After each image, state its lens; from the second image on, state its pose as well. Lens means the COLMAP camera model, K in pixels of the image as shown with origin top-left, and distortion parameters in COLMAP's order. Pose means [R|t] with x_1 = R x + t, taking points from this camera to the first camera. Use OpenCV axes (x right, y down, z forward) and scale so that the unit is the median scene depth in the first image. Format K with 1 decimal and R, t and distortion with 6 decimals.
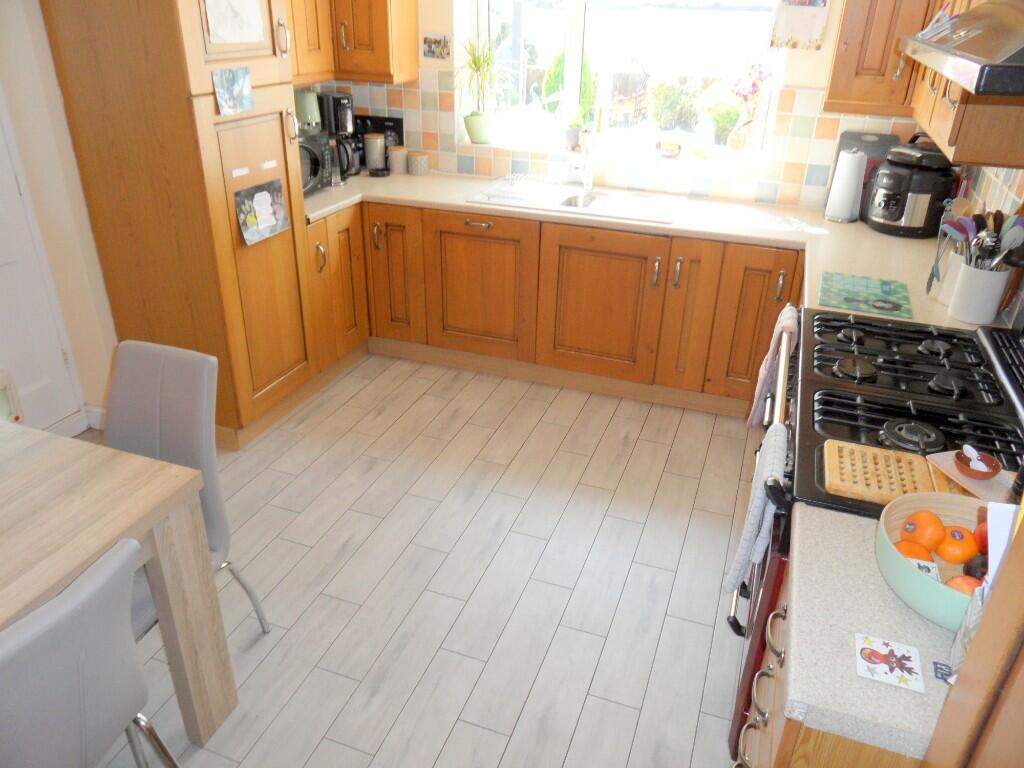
lens RADIAL K [[747.2, 0, 506.6], [0, 747.2, 385.9], [0, 0, 1]] dist [-0.036449, 0.021061]
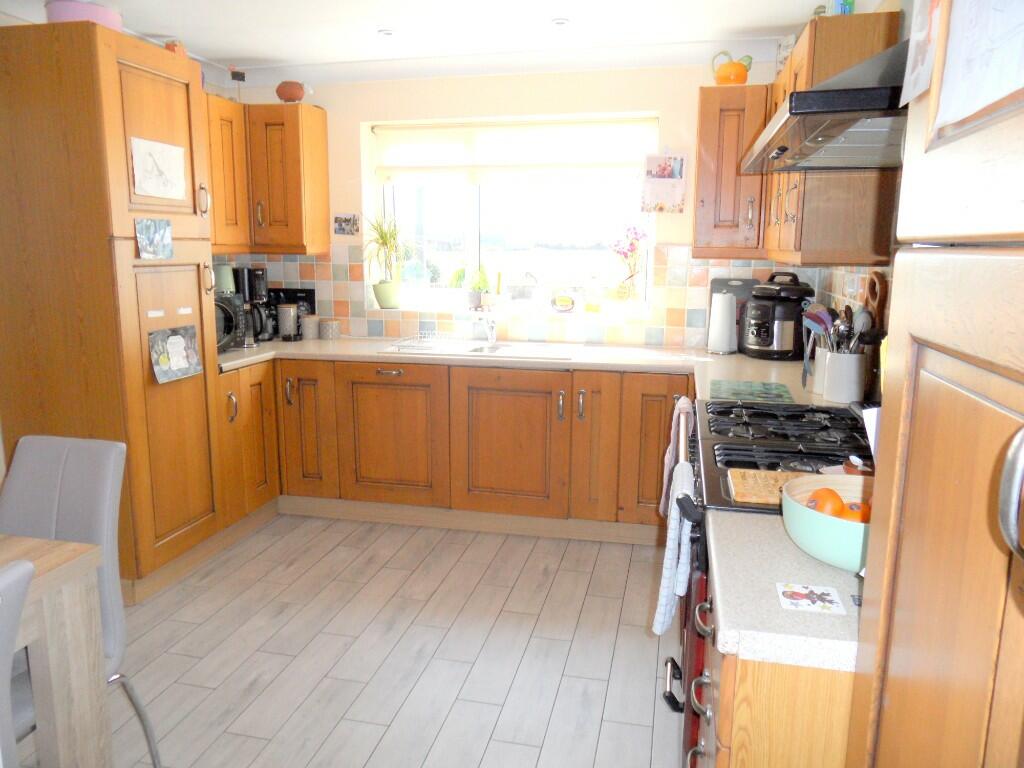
lens RADIAL K [[747.2, 0, 508.5], [0, 747.2, 386.2], [0, 0, 1]] dist [-0.036449, 0.021061]
pose [[0.991413, -0.036255, 0.125643, -0.005282], [0.070653, 0.956998, -0.281359, 0.123931], [-0.110039, 0.287820, 0.951342, -0.005433]]
